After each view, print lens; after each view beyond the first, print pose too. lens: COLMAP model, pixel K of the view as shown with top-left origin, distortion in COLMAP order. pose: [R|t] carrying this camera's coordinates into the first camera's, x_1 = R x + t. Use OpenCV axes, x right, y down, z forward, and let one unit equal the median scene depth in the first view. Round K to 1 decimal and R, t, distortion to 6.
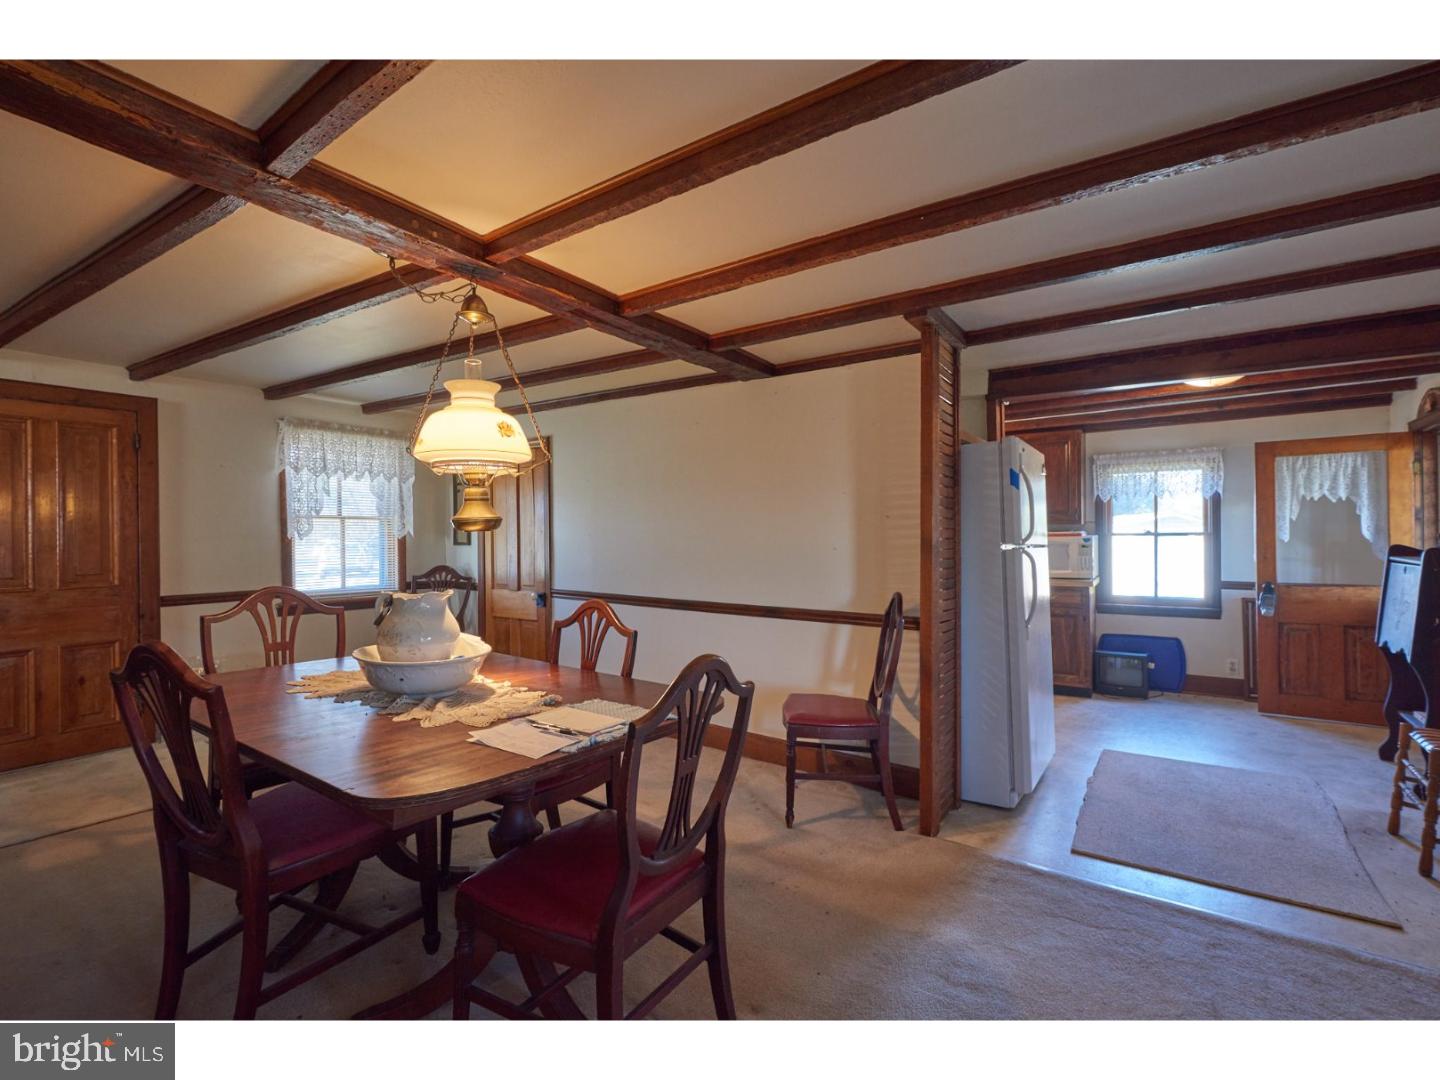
lens RADIAL K [[652.4, 0, 720.0], [0, 652.4, 540.0], [0, 0, 1]] dist [-0.000283, -0.000104]
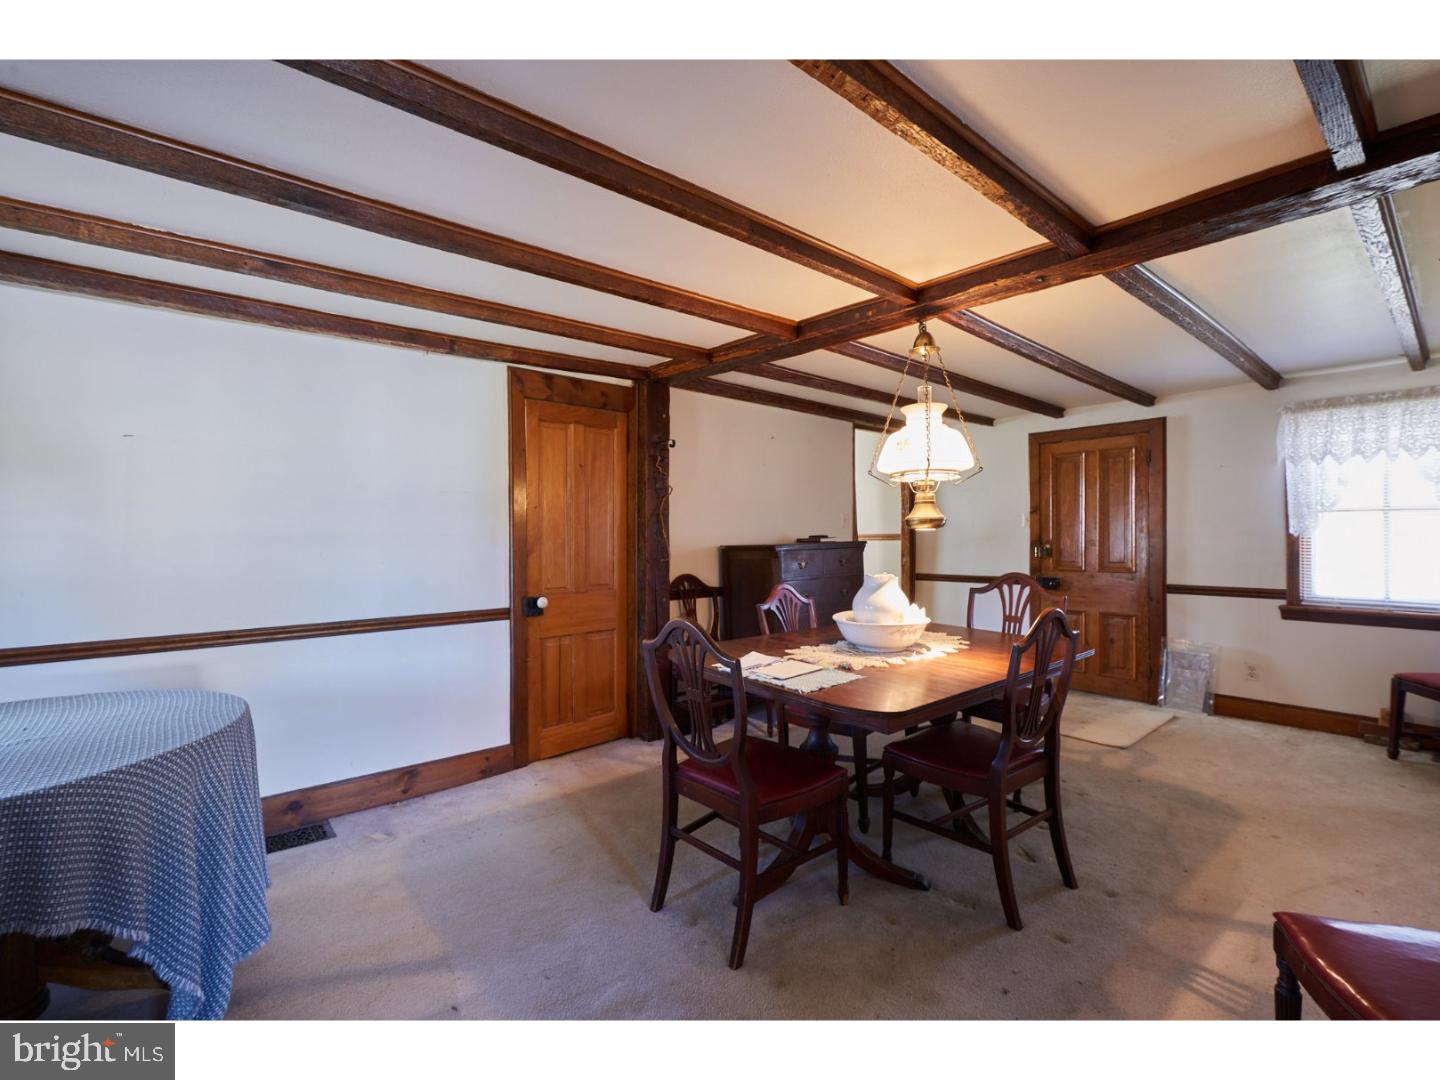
lens RADIAL K [[652.4, 0, 720.0], [0, 652.4, 540.0], [0, 0, 1]] dist [-0.000283, -0.000104]
pose [[-0.254625, 0.010890, -0.966979, 0.520046], [-0.004566, 0.999912, 0.012464, -0.004961], [0.967029, 0.007589, -0.254553, 0.556860]]
